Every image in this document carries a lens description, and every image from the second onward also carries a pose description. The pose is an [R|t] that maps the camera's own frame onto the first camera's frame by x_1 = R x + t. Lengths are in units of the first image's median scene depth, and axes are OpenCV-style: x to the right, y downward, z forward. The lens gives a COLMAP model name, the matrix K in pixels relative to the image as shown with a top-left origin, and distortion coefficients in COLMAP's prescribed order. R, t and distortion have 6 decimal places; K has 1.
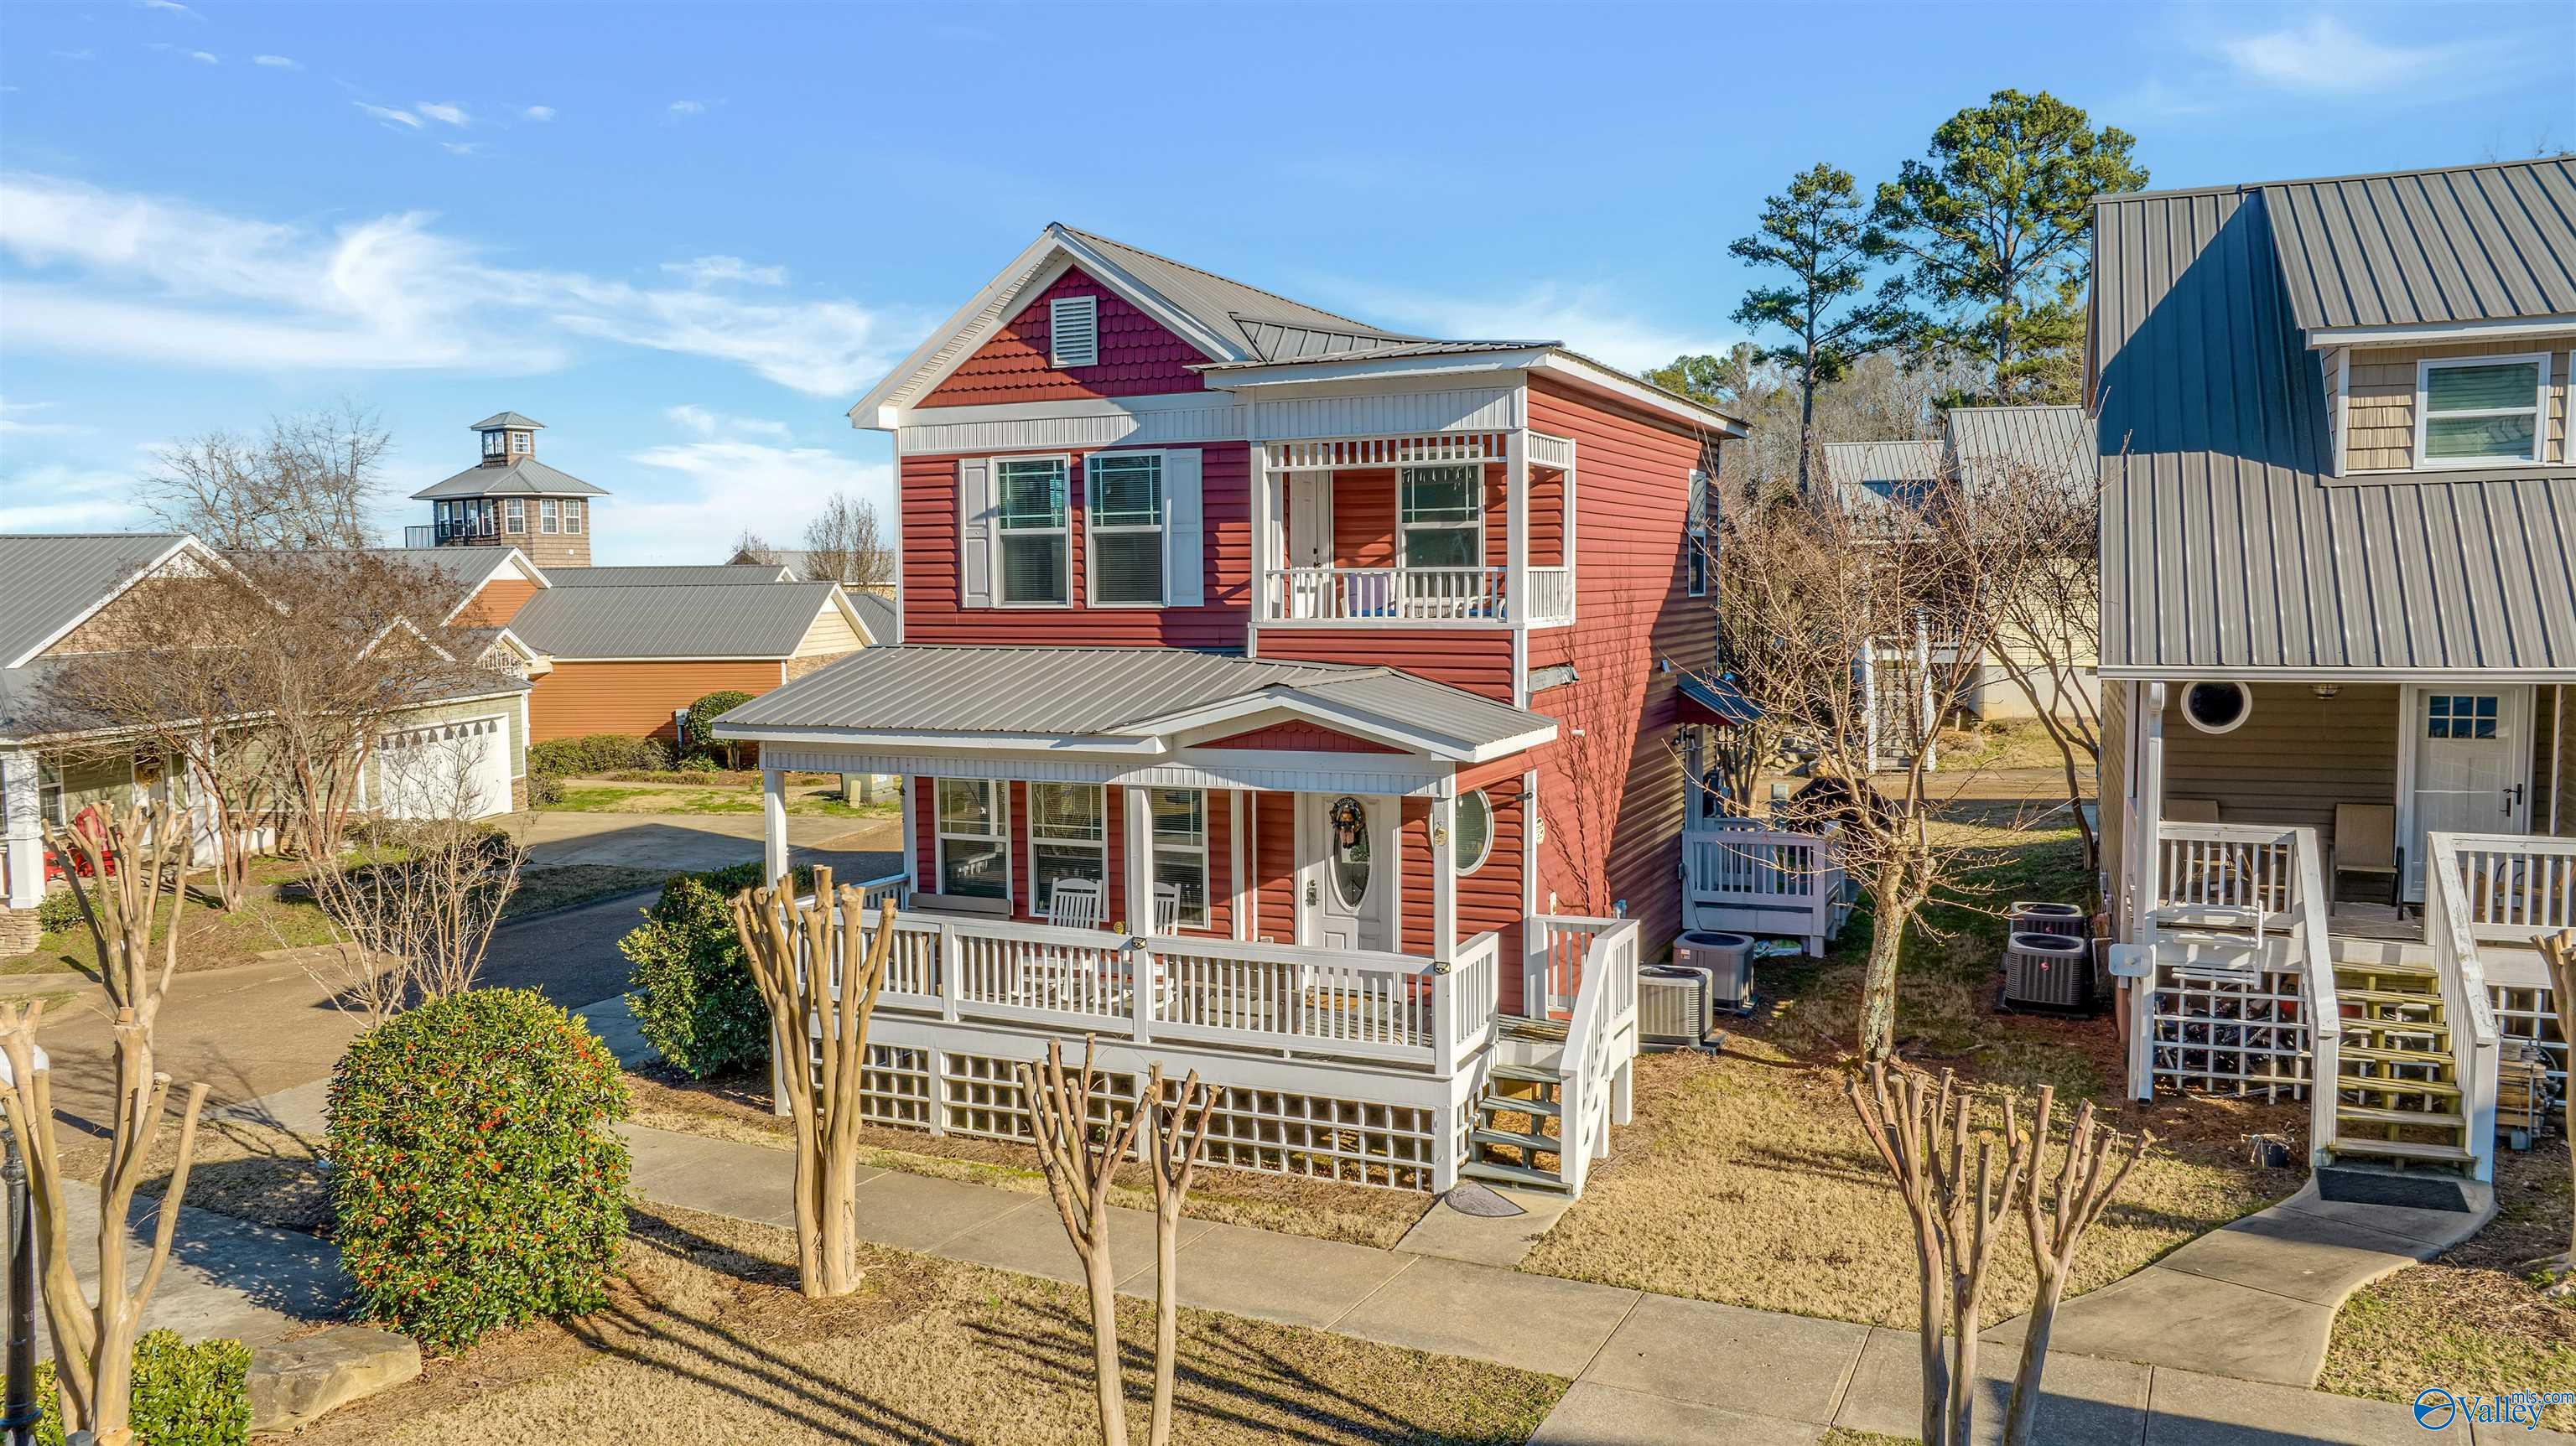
lens RADIAL K [[1833.5, 0, 1287.7], [0, 1833.5, 715.6], [0, 0, 1]] dist [-0.043327, 0.044365]
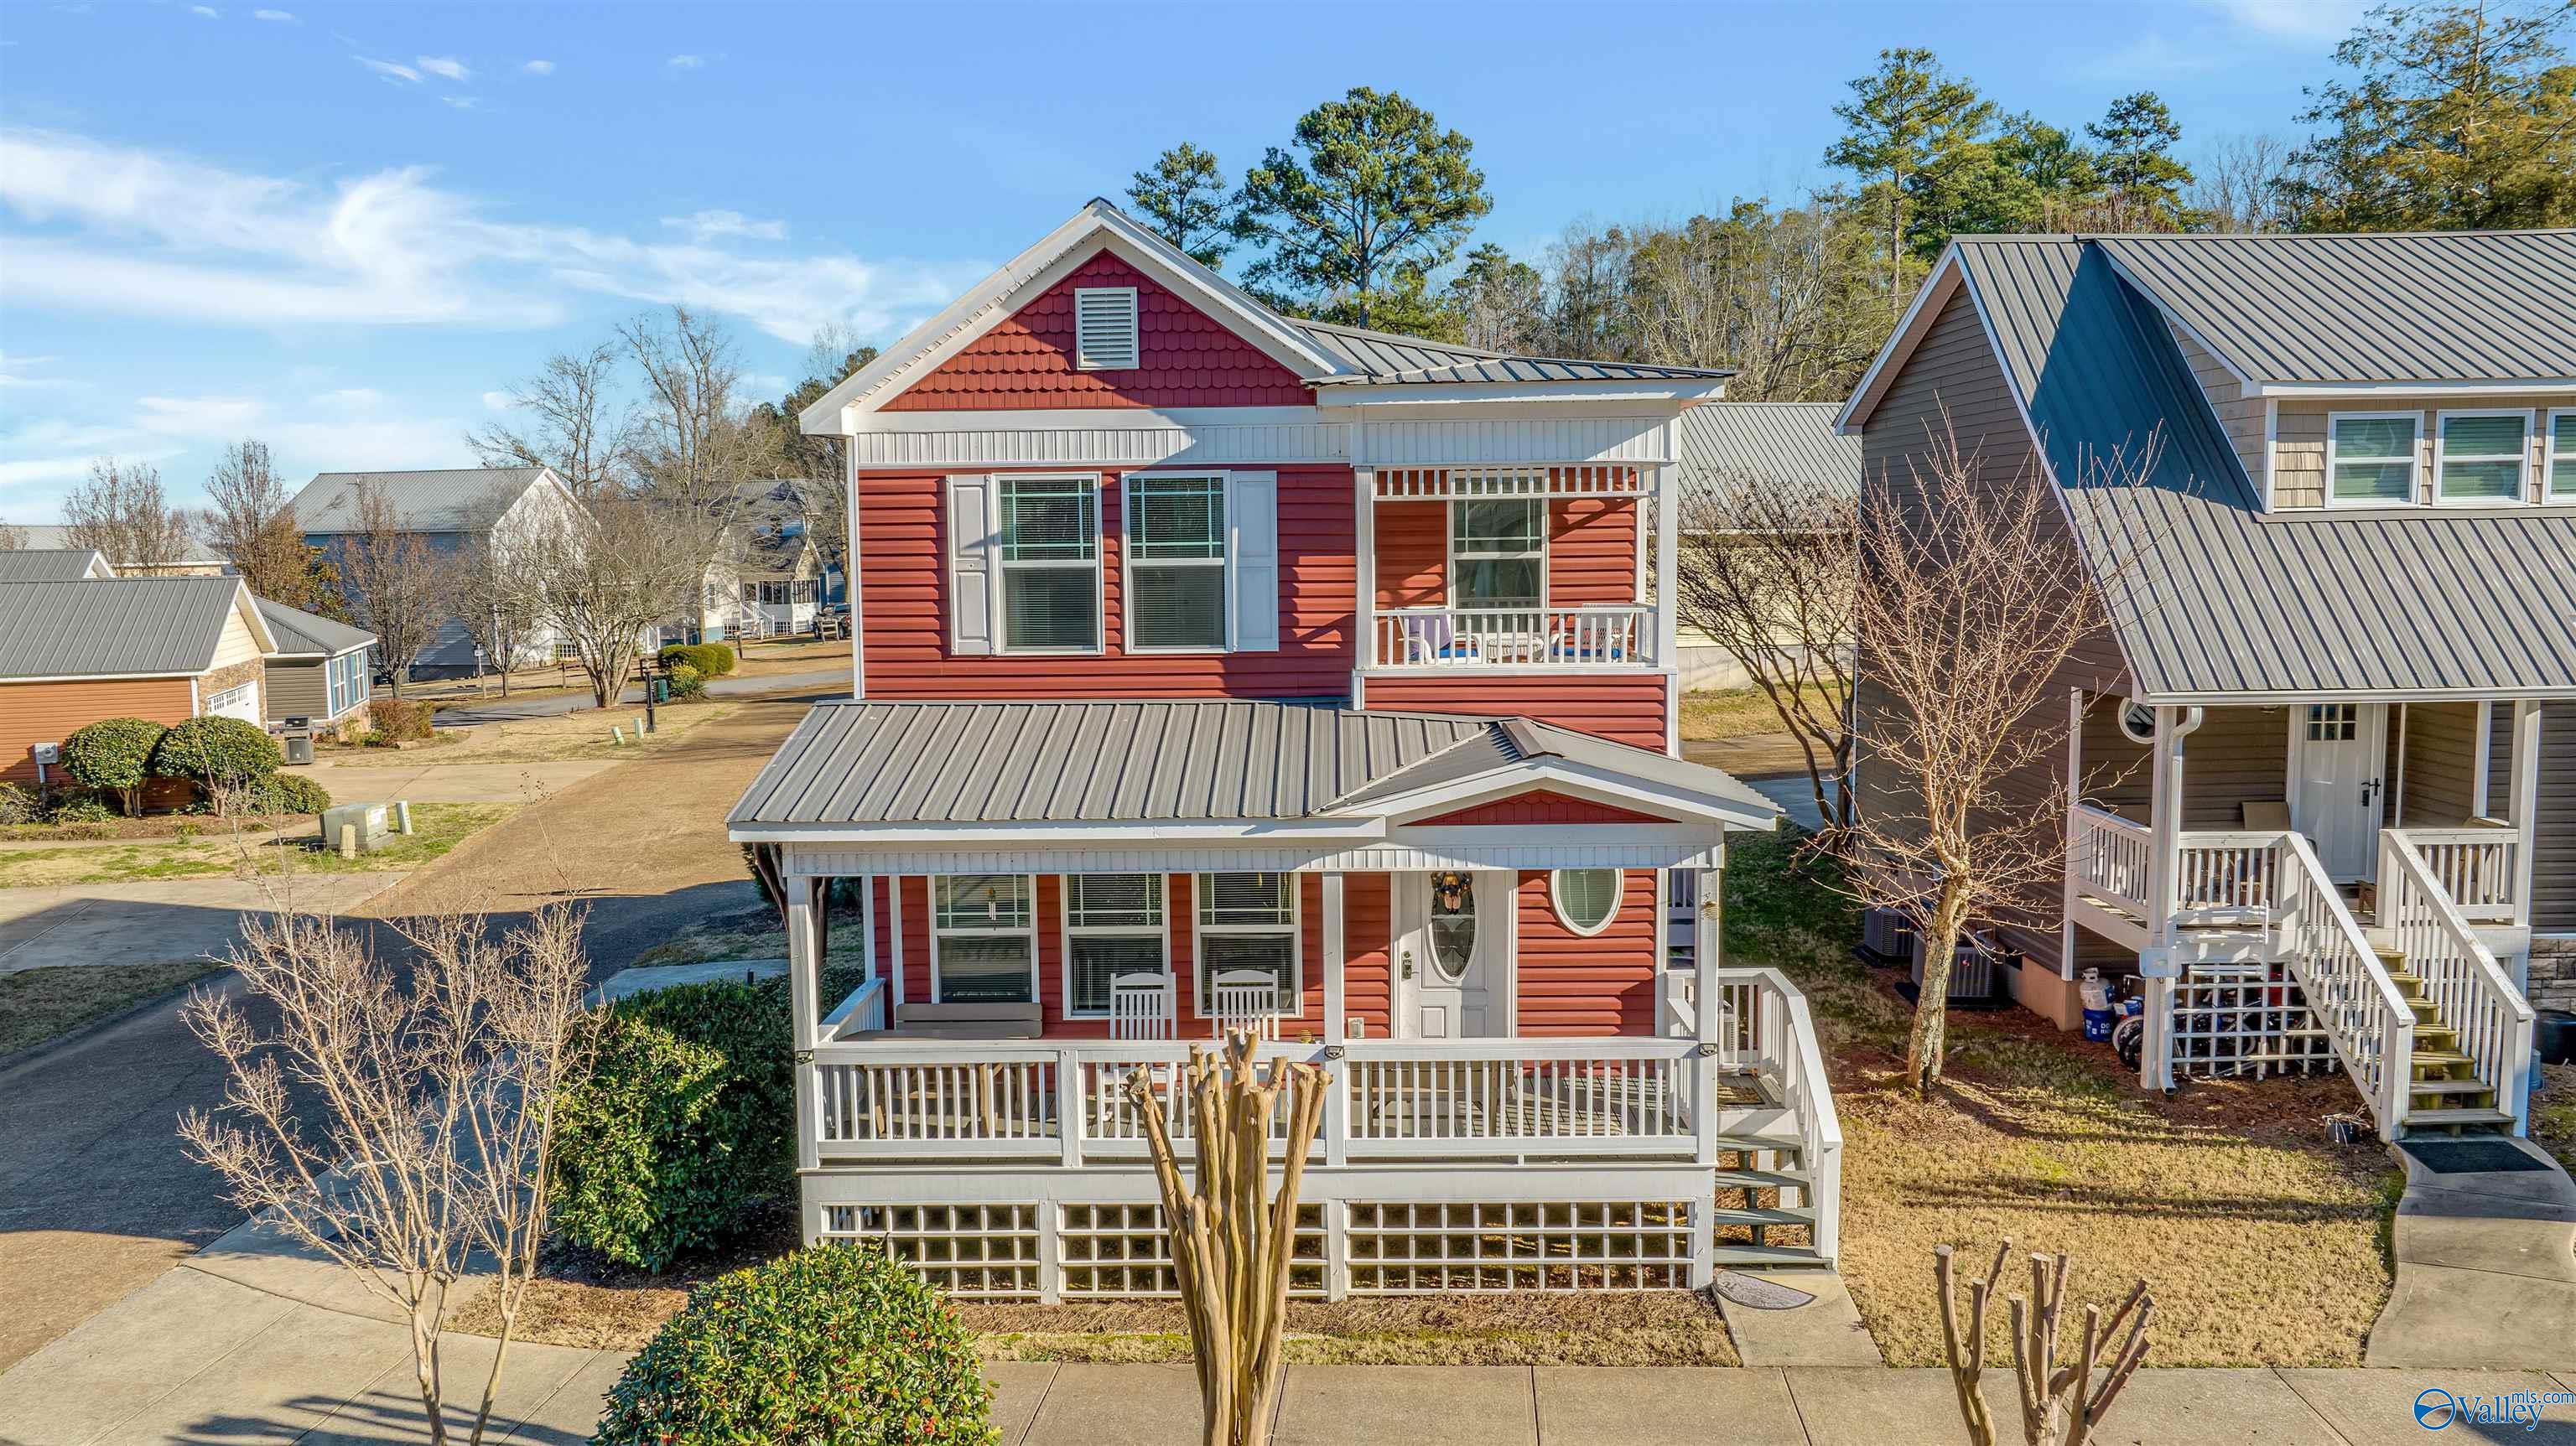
lens RADIAL K [[1827.0, 0, 1299.2], [0, 1827.0, 715.2], [0, 0, 1]] dist [-0.037882, 0.035082]
pose [[0.916835, -0.040510, 0.397206, -0.386177], [0.031907, 0.999092, 0.028248, -0.053553], [-0.397989, -0.013225, 0.917295, 0.194482]]
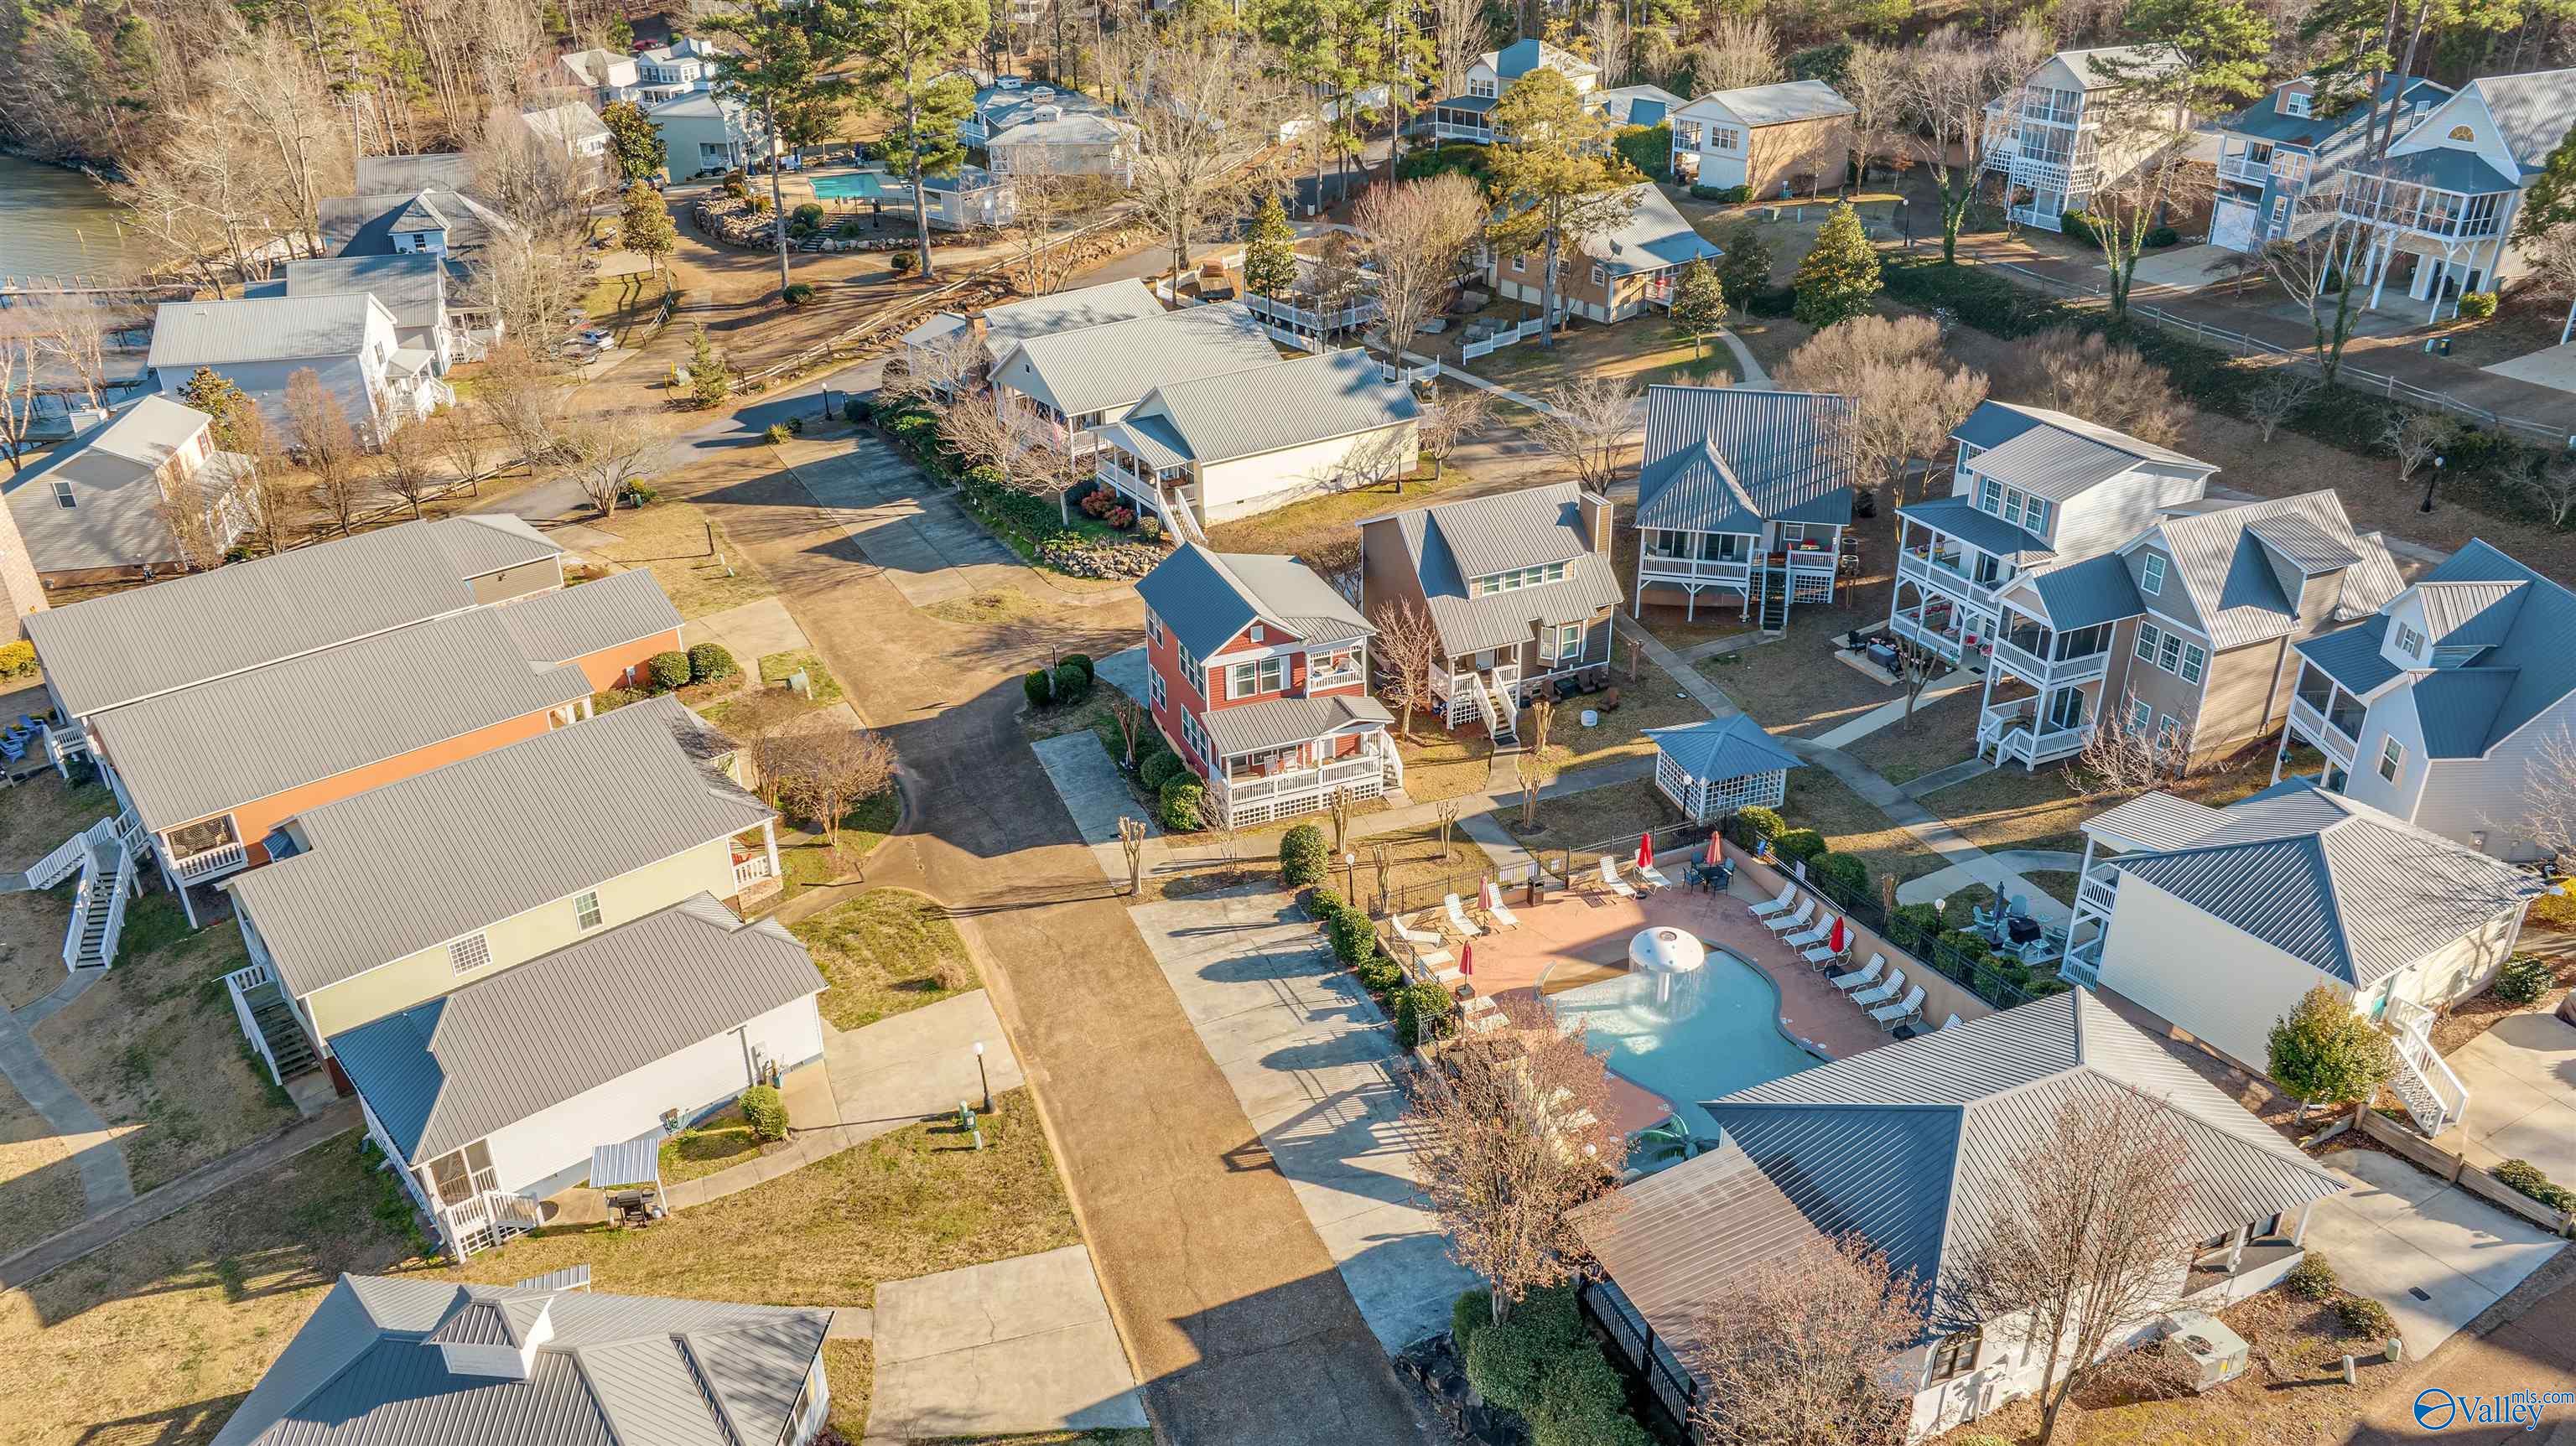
lens RADIAL K [[1827.0, 0, 1299.2], [0, 1827.0, 715.2], [0, 0, 1]] dist [-0.037882, 0.035082]
pose [[0.687971, -0.326221, 0.648287, -2.836258], [0.058301, 0.915235, 0.398681, -1.712153], [-0.723392, -0.236485, 0.648674, -1.814879]]
